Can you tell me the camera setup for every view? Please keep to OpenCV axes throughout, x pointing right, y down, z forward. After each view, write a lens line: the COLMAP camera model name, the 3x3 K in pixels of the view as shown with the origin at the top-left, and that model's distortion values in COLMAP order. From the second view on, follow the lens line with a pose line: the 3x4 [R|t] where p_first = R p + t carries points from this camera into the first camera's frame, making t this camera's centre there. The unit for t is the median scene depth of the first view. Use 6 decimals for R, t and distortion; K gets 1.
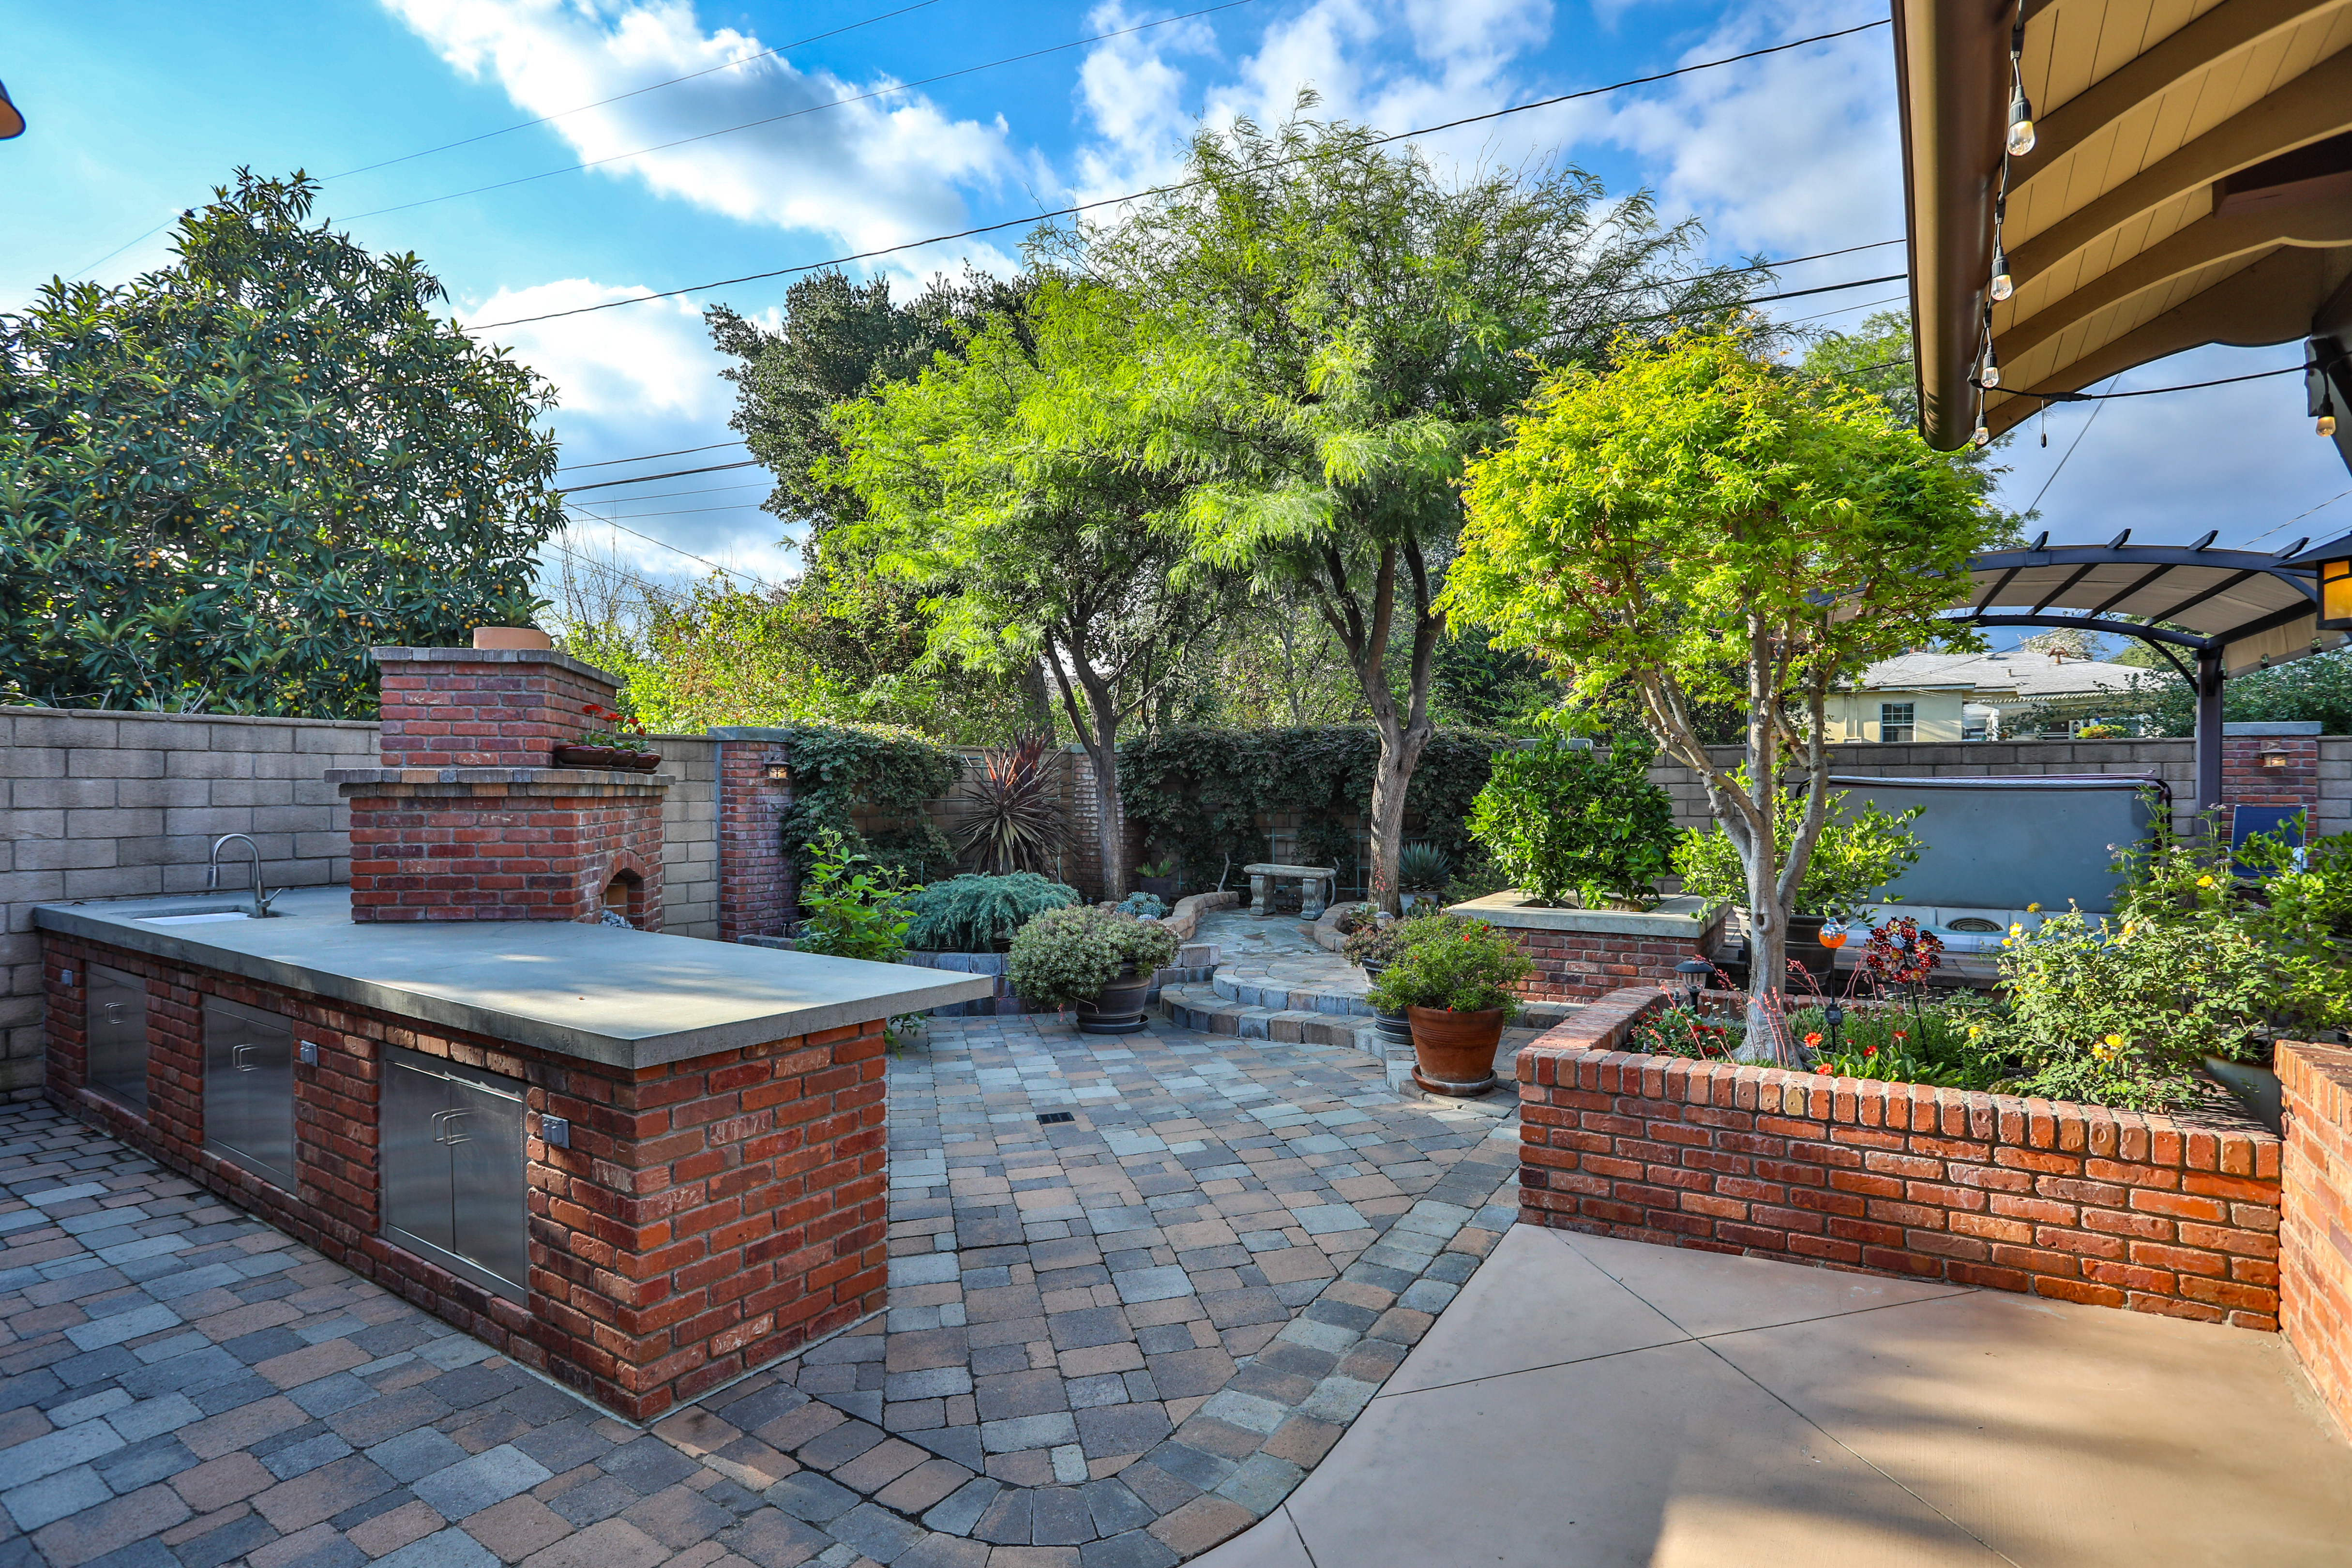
lens RADIAL K [[1181.0, 0, 1177.3], [0, 1181.0, 785.9], [0, 0, 1]] dist [-0.004281, 0.000013]
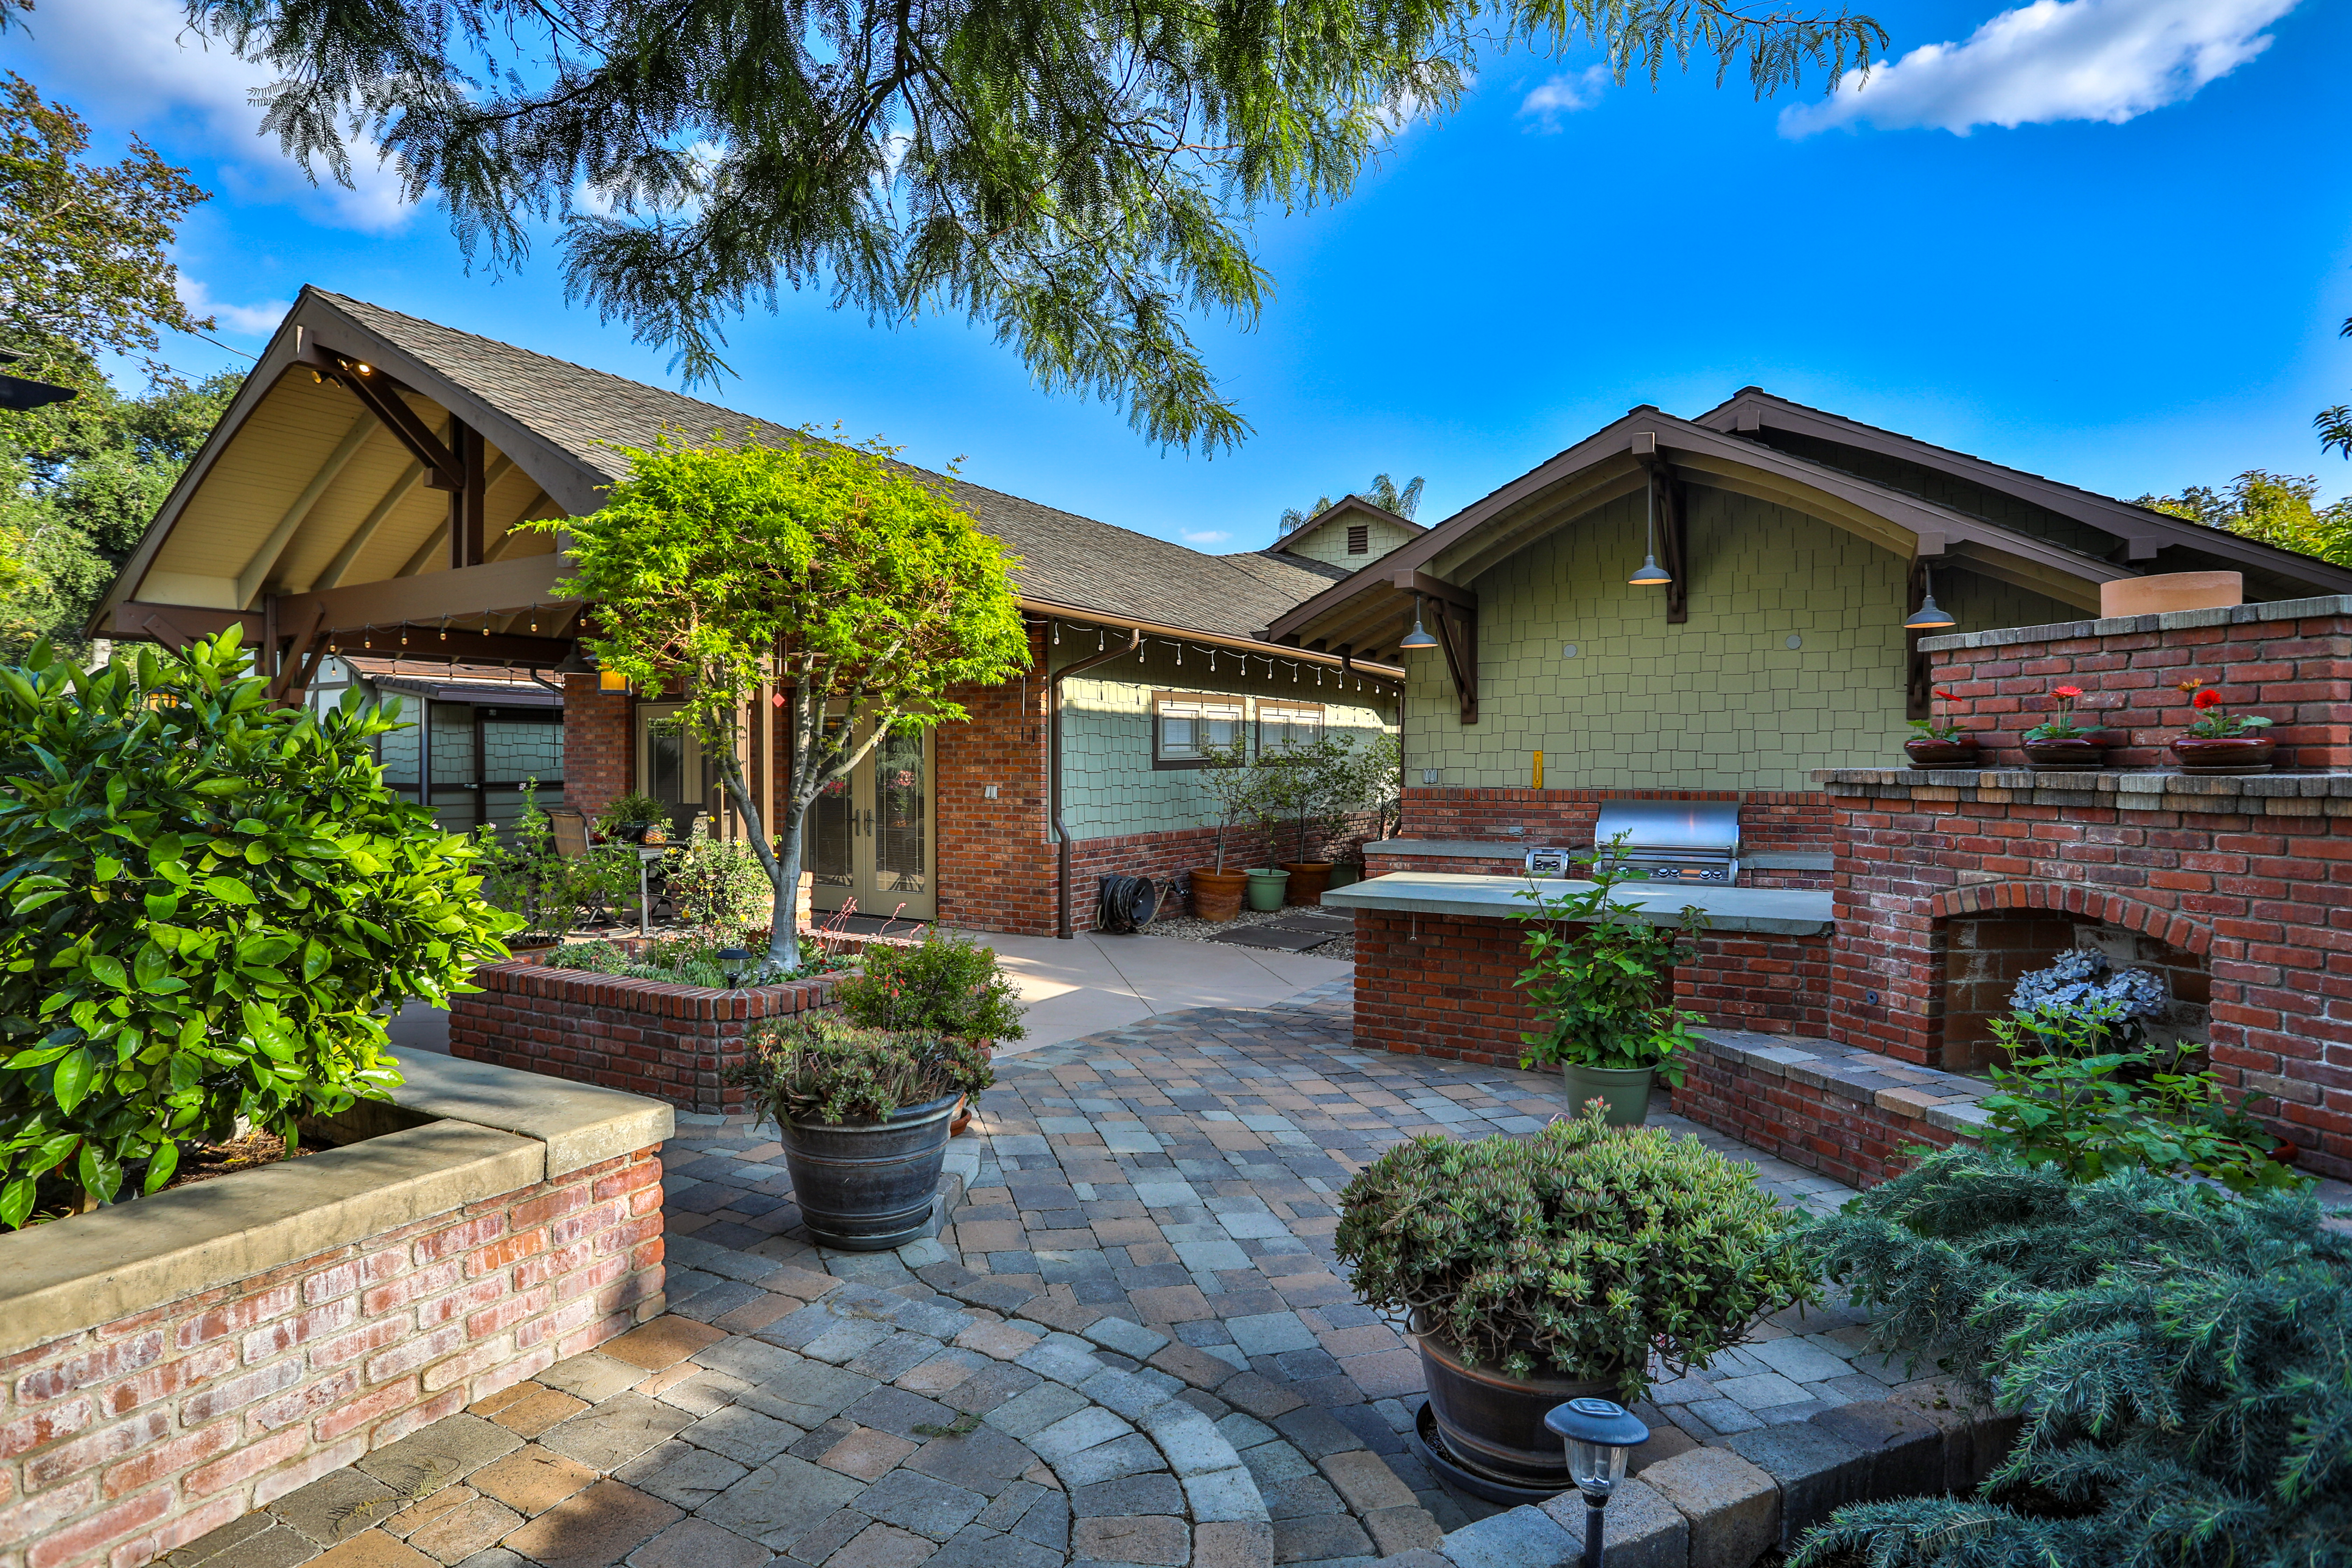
lens RADIAL K [[1176.1, 0, 1178.8], [0, 1176.1, 778.4], [0, 0, 1]] dist [-0.040045, 0.002475]
pose [[-0.998486, 0.000707, -0.055010, 0.111529], [0.000505, 0.999993, 0.003694, -0.007833], [0.055012, 0.003661, -0.998479, 2.235914]]
